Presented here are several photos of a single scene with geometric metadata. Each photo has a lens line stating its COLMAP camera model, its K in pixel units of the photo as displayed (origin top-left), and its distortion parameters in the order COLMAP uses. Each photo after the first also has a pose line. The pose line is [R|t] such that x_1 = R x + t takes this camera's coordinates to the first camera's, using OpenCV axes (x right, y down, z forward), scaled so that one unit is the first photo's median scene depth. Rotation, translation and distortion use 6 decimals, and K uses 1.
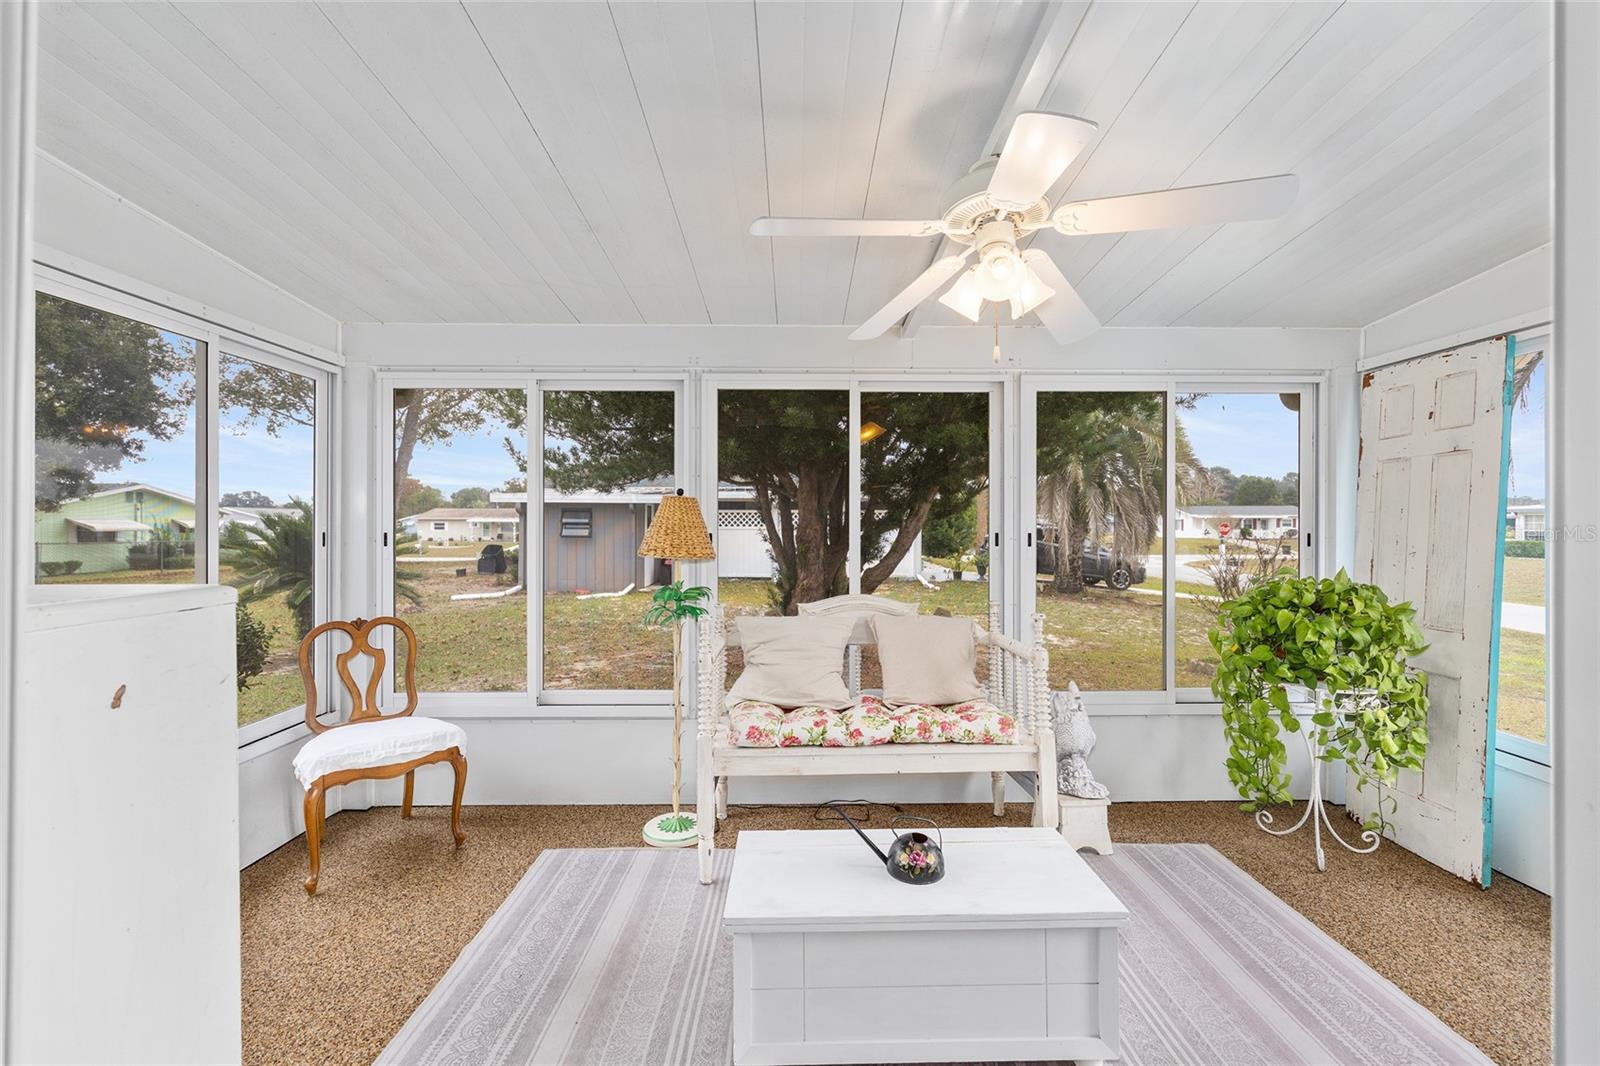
lens RADIAL K [[642.9, 0, 796.1], [0, 642.9, 525.6], [0, 0, 1]] dist [-0.002865, 0.001660]
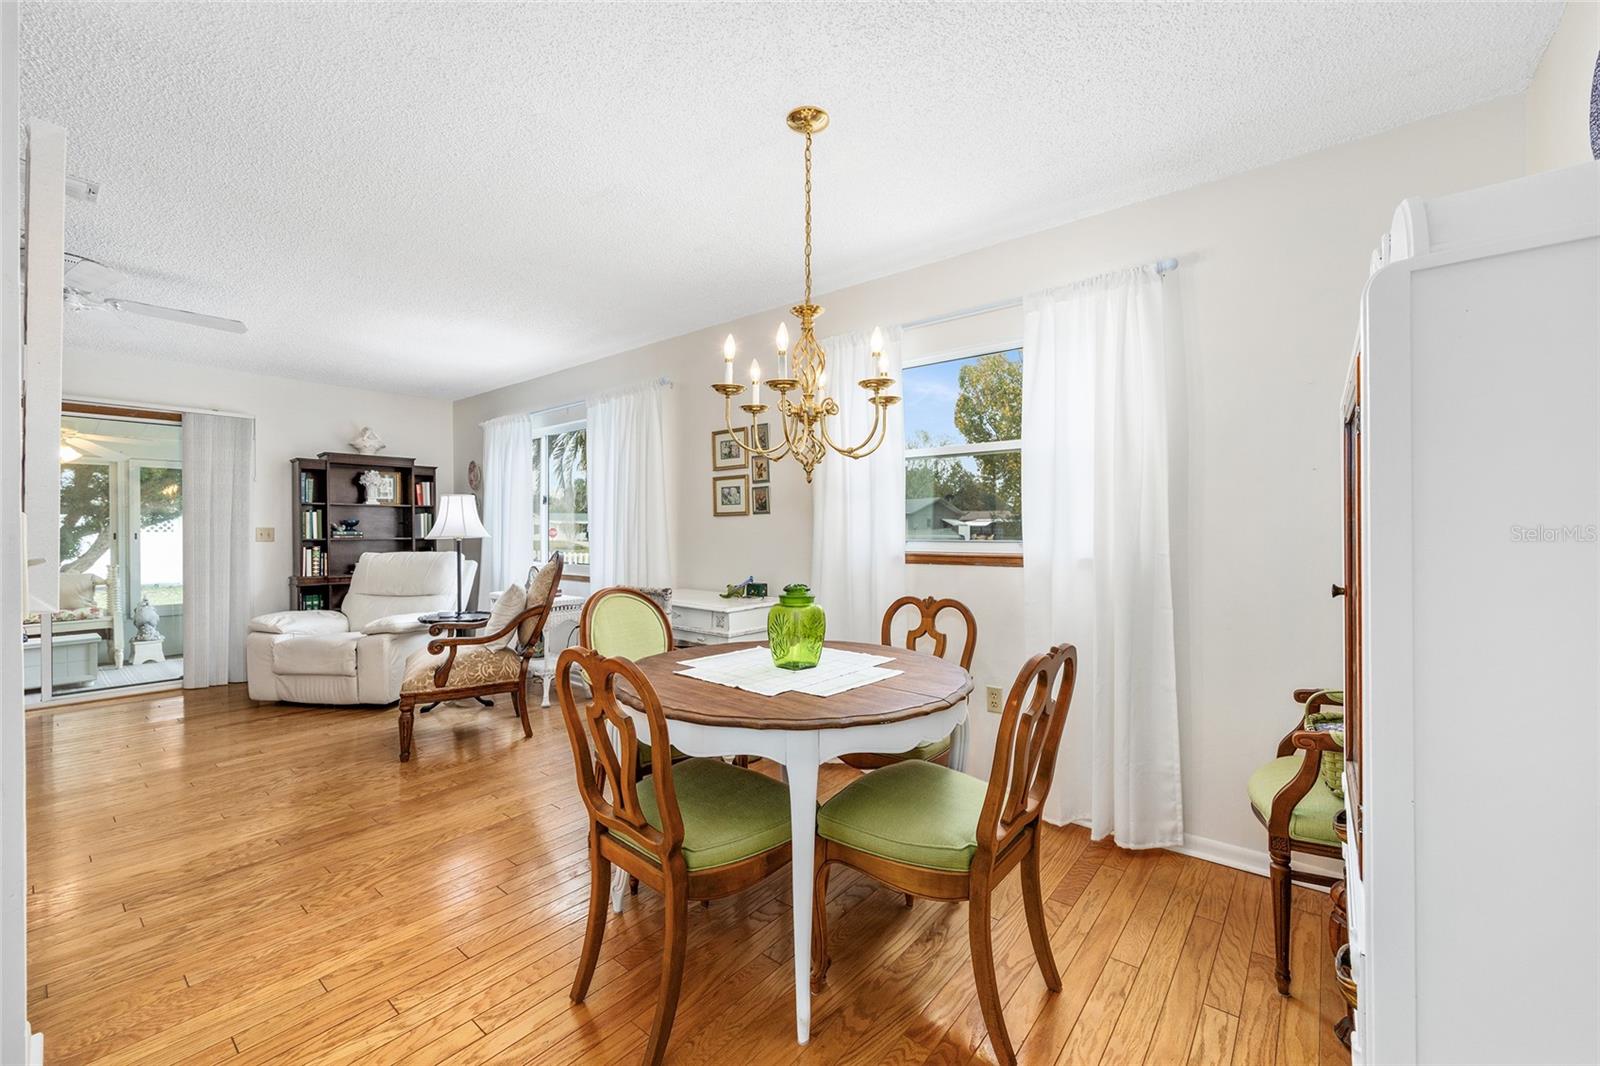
lens RADIAL K [[642.9, 0, 805.6], [0, 642.9, 539.7], [0, 0, 1]] dist [-0.002865, 0.001660]
pose [[0.630177, -0.013750, 0.776330, 0.020983], [0.003576, 0.999884, 0.014807, 0.001781], [-0.776444, -0.006555, 0.630153, -0.404924]]
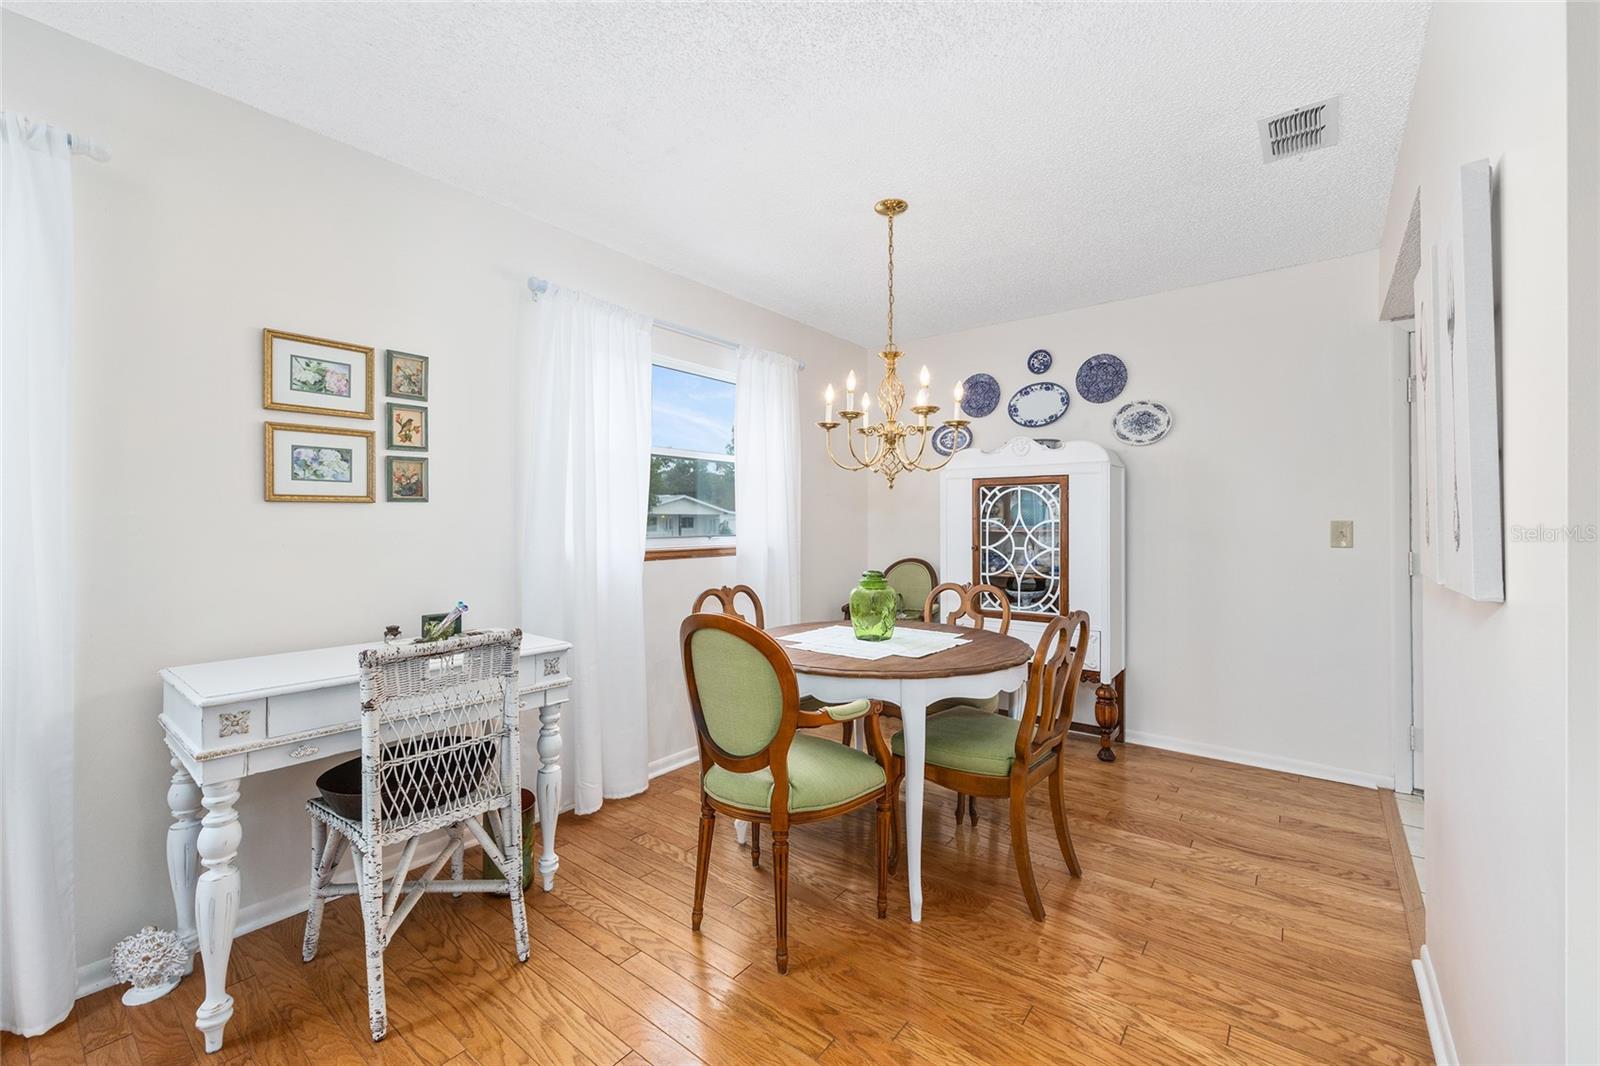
lens RADIAL K [[642.9, 0, 807.6], [0, 642.9, 522.2], [0, 0, 1]] dist [-0.002865, 0.001660]
pose [[-0.789837, 0.001551, 0.613315, 0.036119], [0.003221, 0.999993, 0.001620, 0.000401], [-0.613308, 0.003255, -0.789837, -0.187788]]
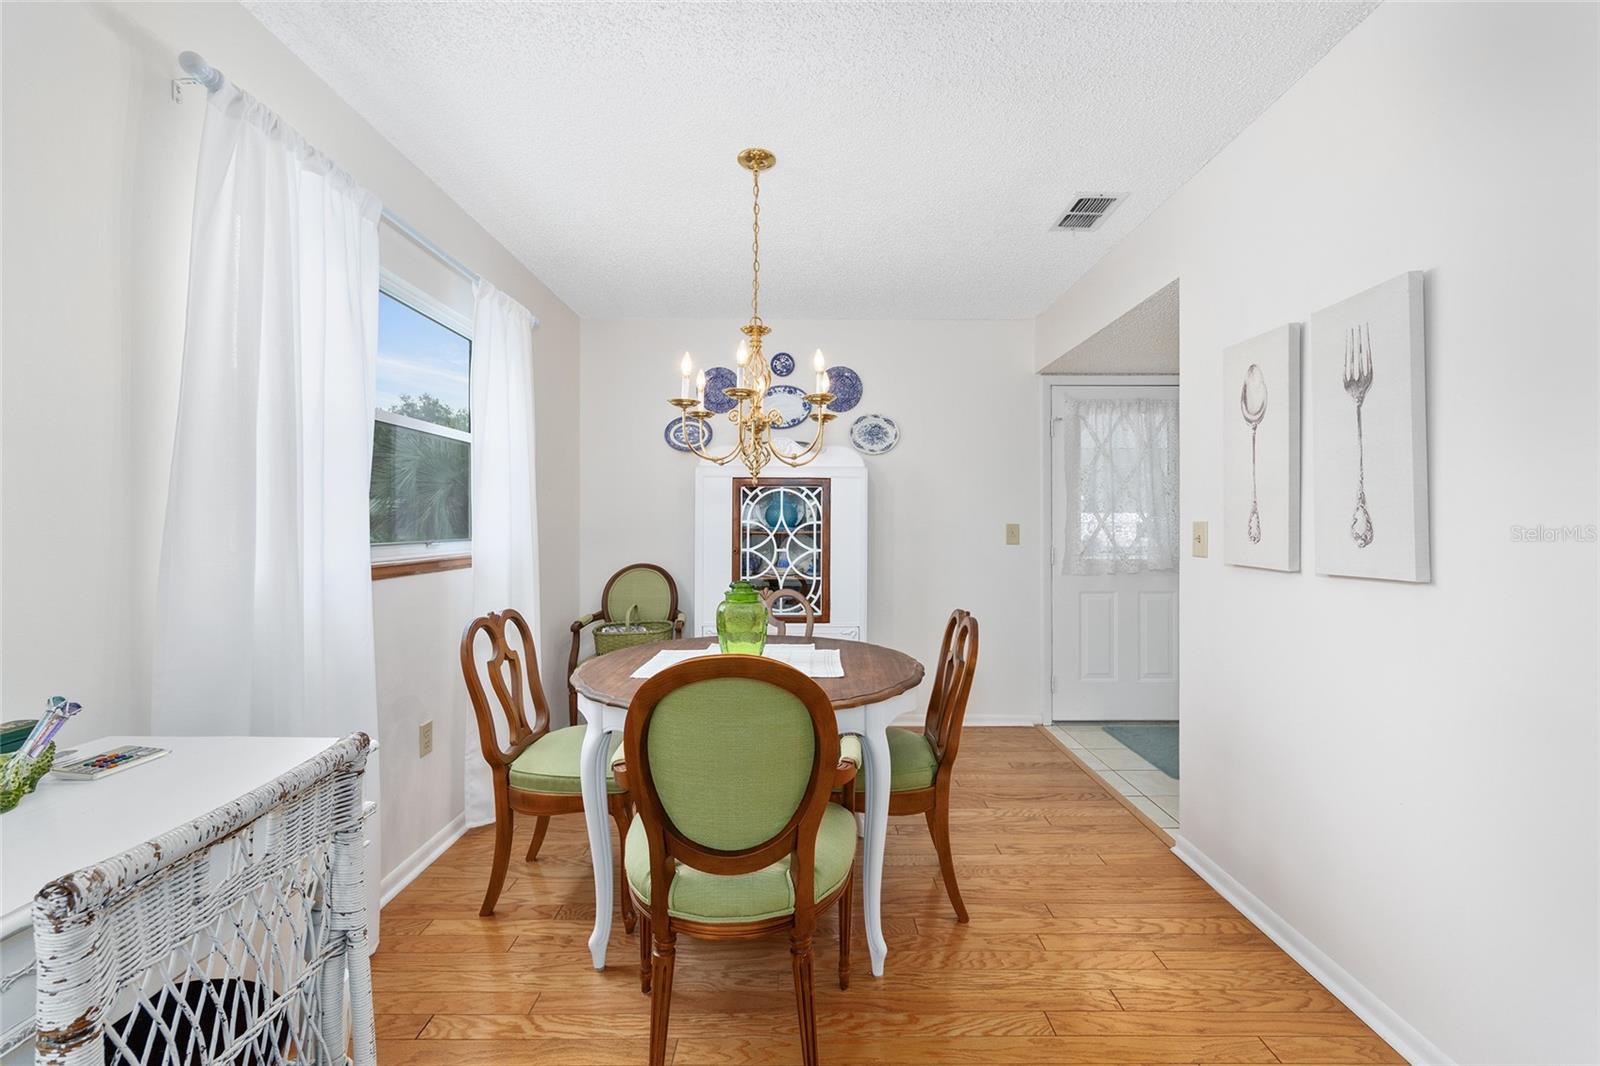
lens RADIAL K [[642.9, 0, 802.9], [0, 642.9, 522.9], [0, 0, 1]] dist [-0.002865, 0.001660]
pose [[-0.999994, -0.003294, 0.000944, 0.107919], [-0.003292, 0.999993, 0.002010, 0.000243], [-0.000951, 0.002007, -0.999998, -0.188691]]
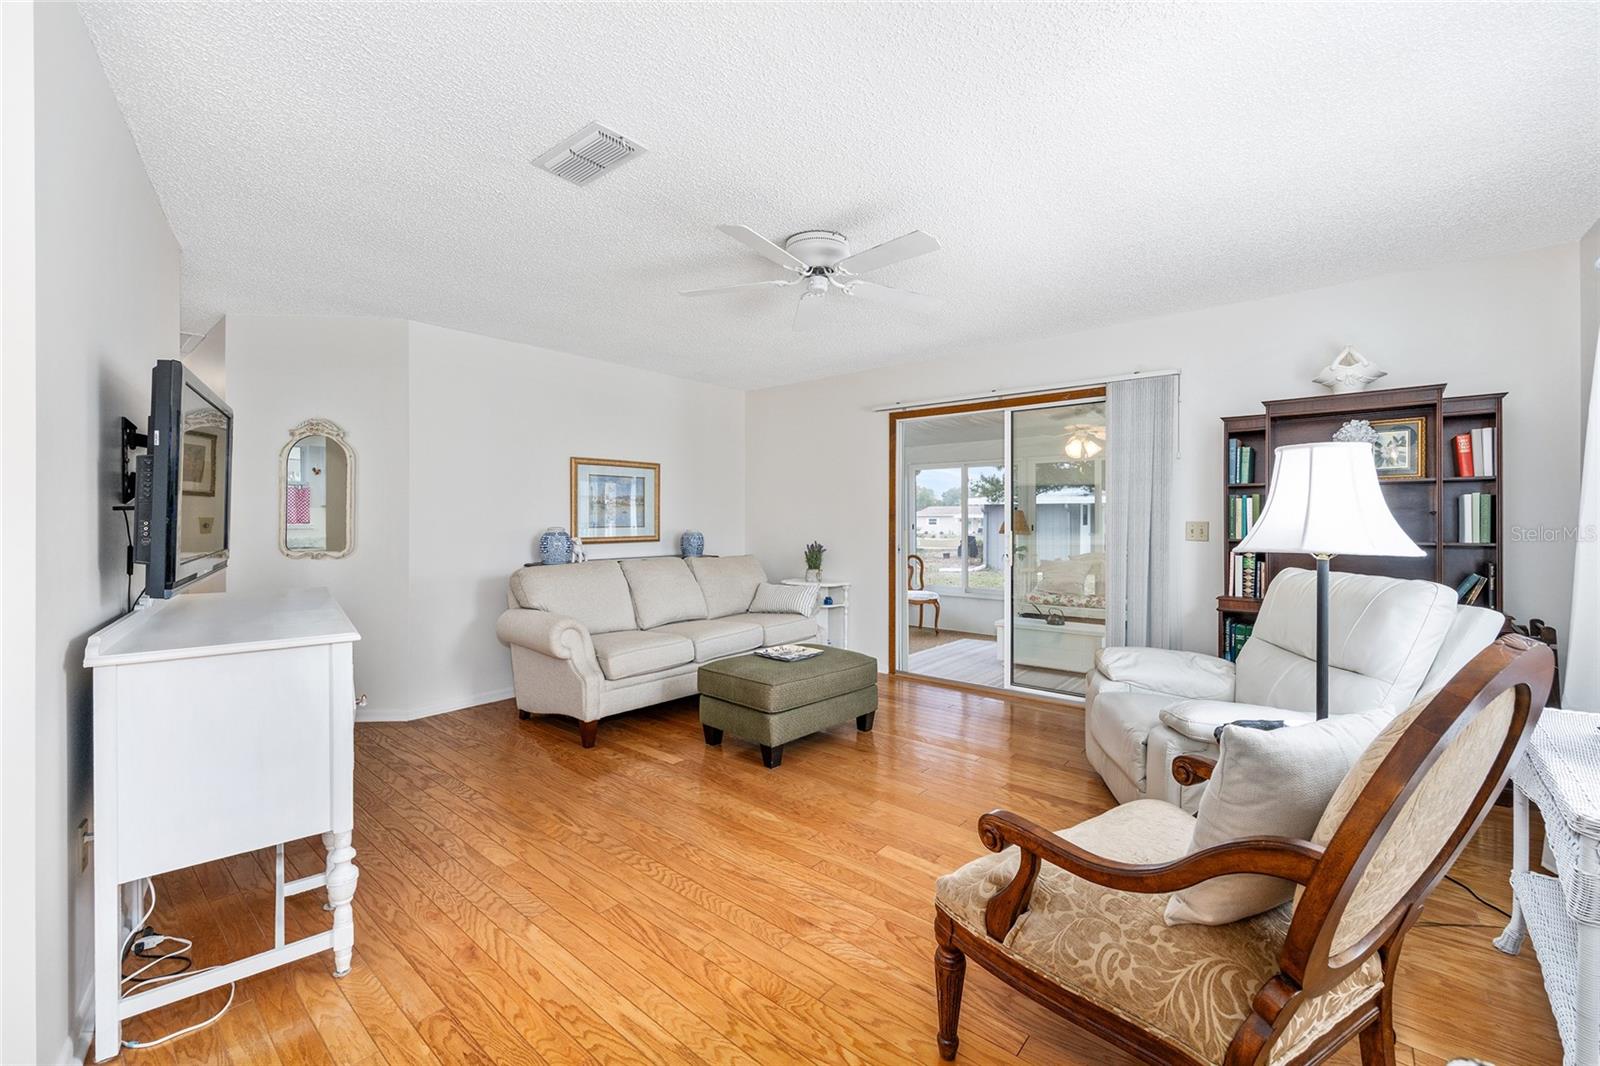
lens RADIAL K [[642.9, 0, 806.7], [0, 642.9, 519.2], [0, 0, 1]] dist [-0.002865, 0.001660]
pose [[0.764434, -0.000865, -0.644701, 0.144253], [-0.001062, 0.999996, -0.002601, -0.000576], [0.644701, 0.002673, 0.764431, -0.256689]]
